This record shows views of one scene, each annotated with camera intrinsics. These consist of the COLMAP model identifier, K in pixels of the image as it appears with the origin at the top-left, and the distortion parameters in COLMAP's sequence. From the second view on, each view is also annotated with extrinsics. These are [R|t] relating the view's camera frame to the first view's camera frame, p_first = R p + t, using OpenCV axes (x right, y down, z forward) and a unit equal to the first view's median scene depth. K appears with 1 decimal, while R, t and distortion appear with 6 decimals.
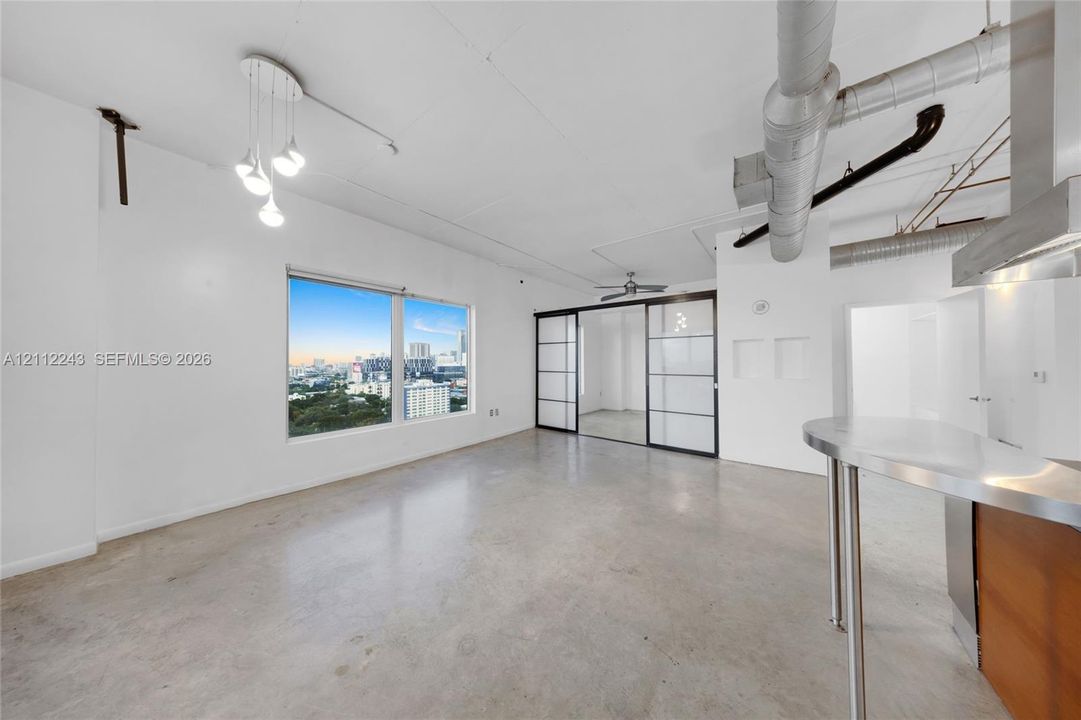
lens RADIAL K [[317.7, 0, 525.6], [0, 317.7, 361.5], [0, 0, 1]] dist [0.000467, -0.000184]
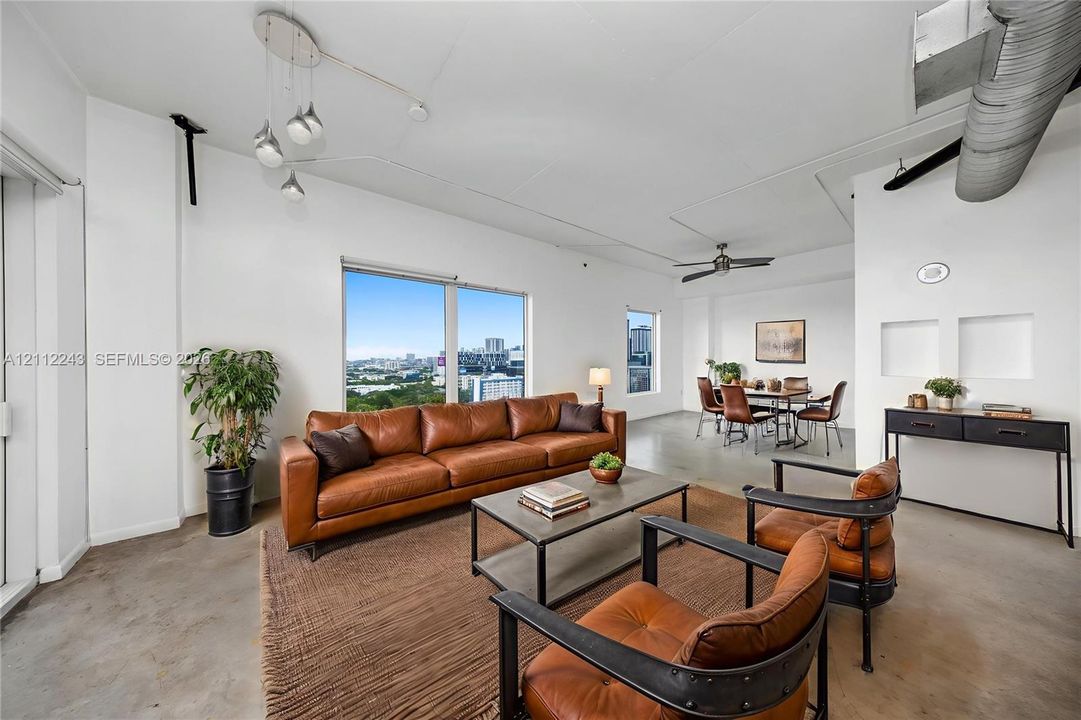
lens RADIAL K [[317.7, 0, 525.9], [0, 317.7, 358.9], [0, 0, 1]] dist [0.000467, -0.000184]
pose [[0.973993, 0.001238, -0.226574, 0.026838], [0.001018, 0.999951, 0.009841, 0.005268], [0.226576, -0.009815, 0.973944, 0.091621]]
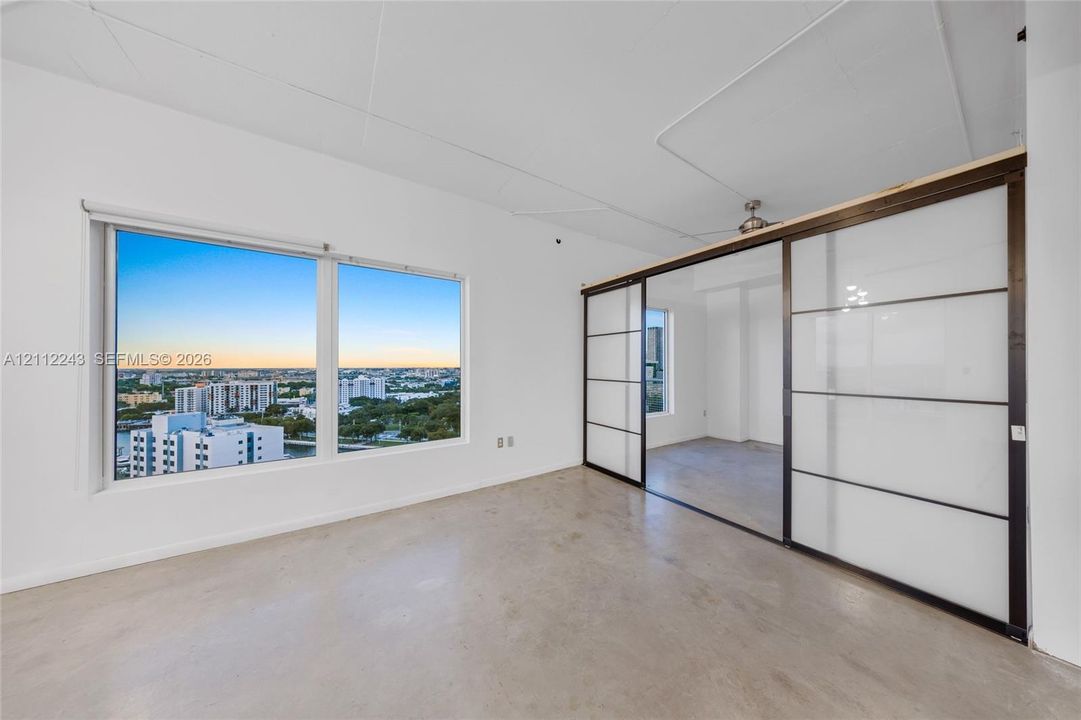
lens RADIAL K [[317.7, 0, 539.8], [0, 317.7, 365.9], [0, 0, 1]] dist [0.000467, -0.000184]
pose [[0.955746, 0.005632, -0.294141, 0.150455], [-0.004956, 0.999983, 0.003044, 0.003110], [0.294153, -0.001451, 0.955757, 0.386950]]
